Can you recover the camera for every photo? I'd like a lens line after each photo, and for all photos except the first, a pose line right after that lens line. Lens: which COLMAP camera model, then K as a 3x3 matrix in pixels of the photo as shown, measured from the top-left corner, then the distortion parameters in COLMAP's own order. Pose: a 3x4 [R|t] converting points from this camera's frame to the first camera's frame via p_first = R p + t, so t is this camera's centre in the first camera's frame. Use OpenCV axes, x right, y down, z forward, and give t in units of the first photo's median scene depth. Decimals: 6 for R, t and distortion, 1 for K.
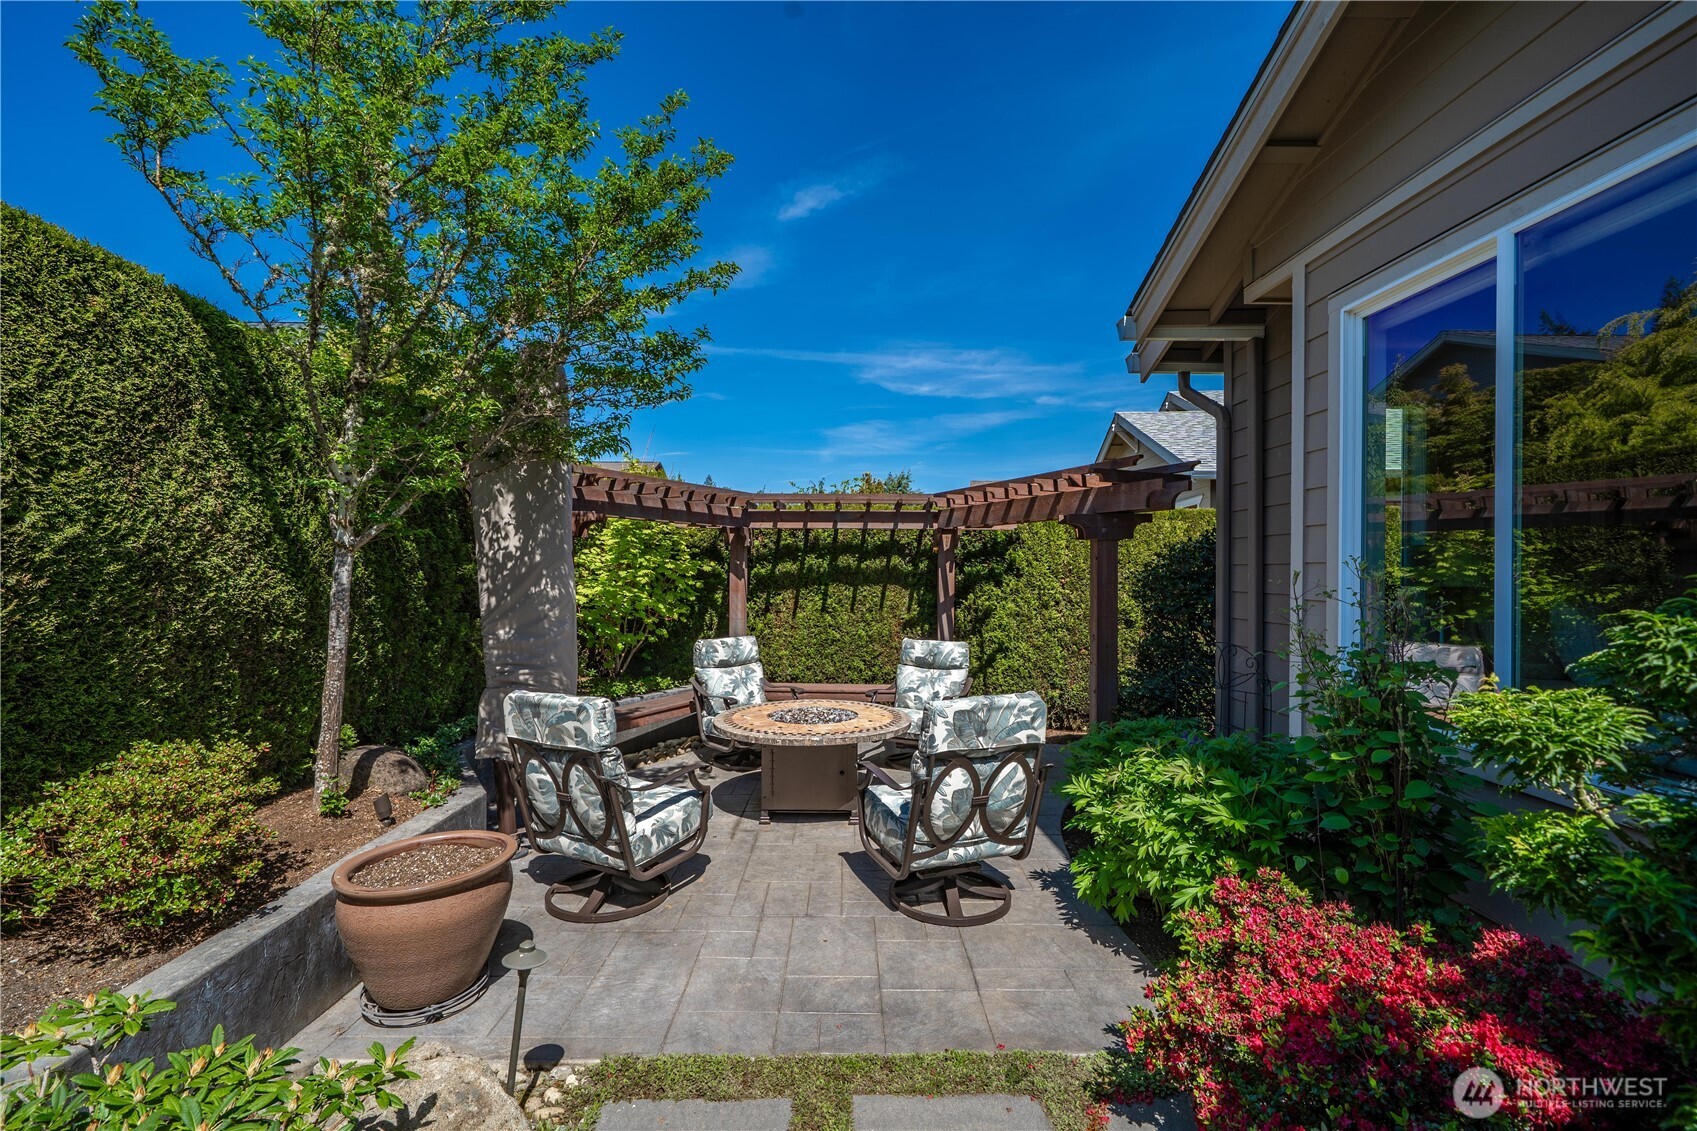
lens RADIAL K [[699.8, 0, 853.9], [0, 699.8, 572.6], [0, 0, 1]] dist [0.000237, 0.000027]
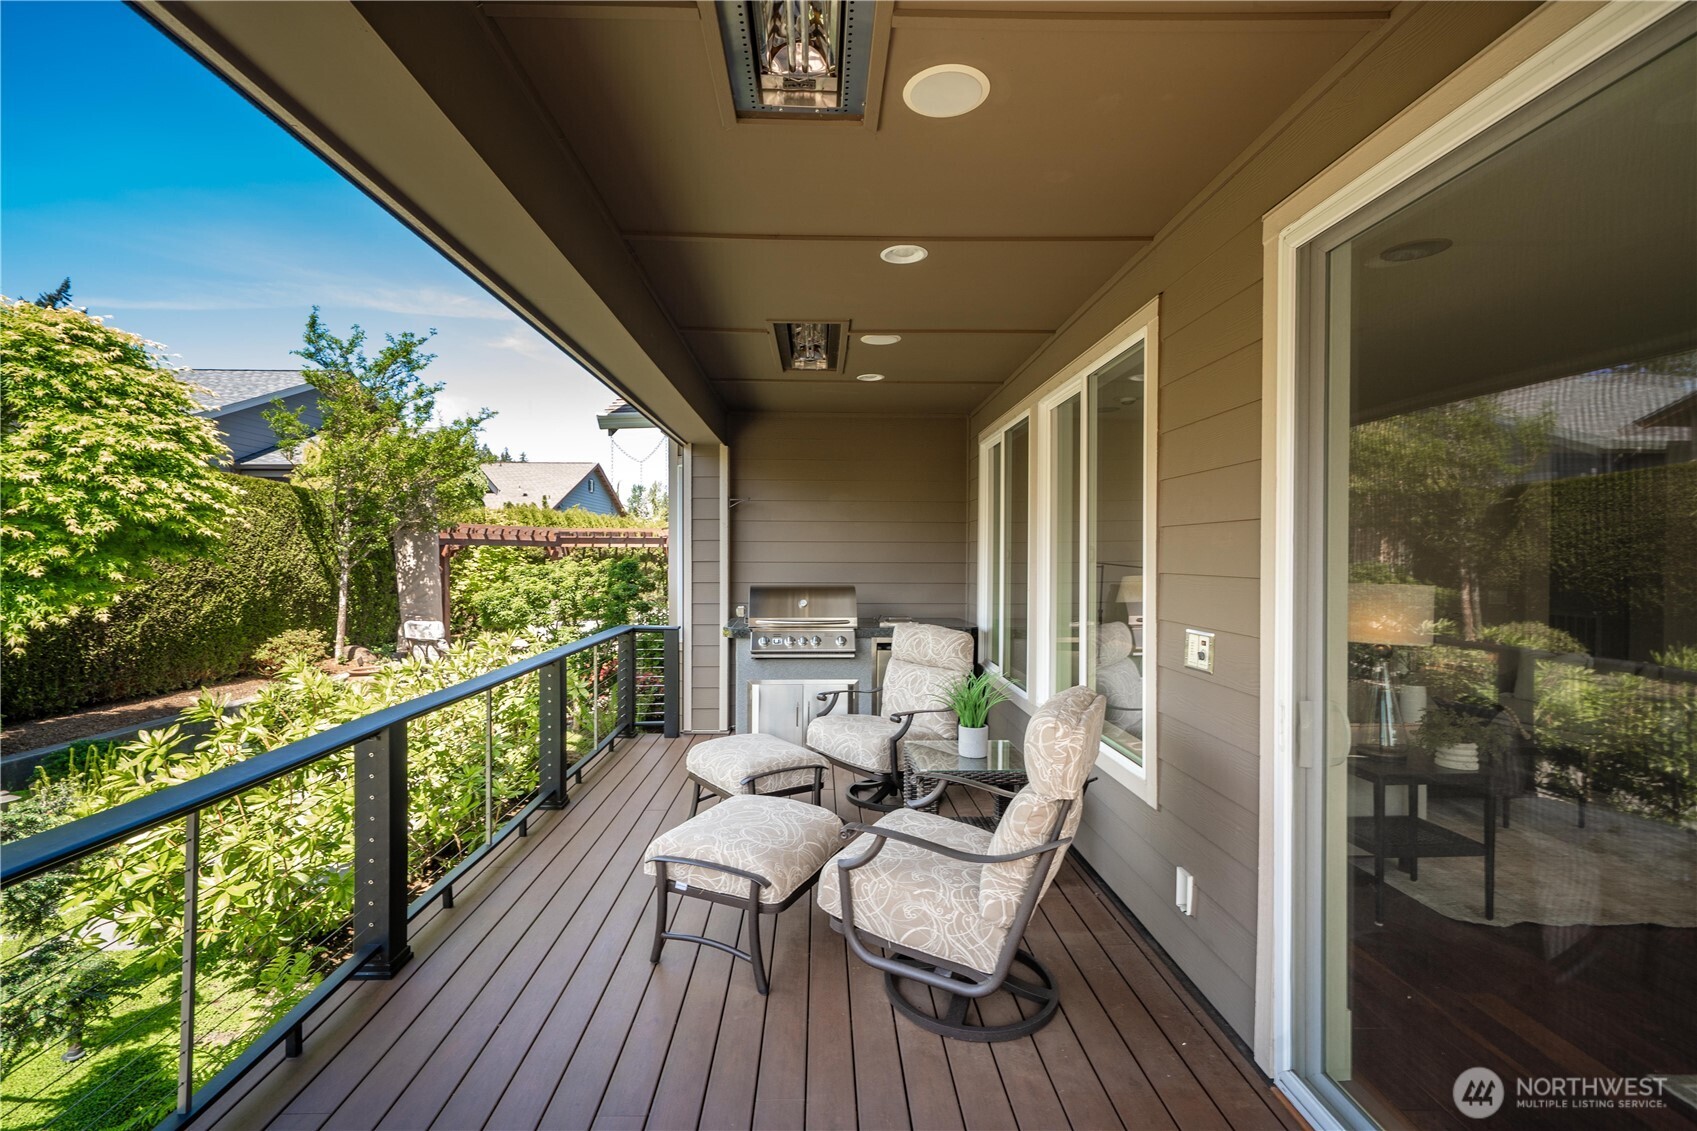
lens RADIAL K [[762.4, 0, 848.5], [0, 762.4, 565.5], [0, 0, 1]] dist [0.014966, 0.000273]
pose [[0.999880, -0.010201, -0.011701, 1.275985], [0.010308, 0.999905, 0.009156, -0.052707], [0.011606, -0.009275, 0.999890, -1.975771]]
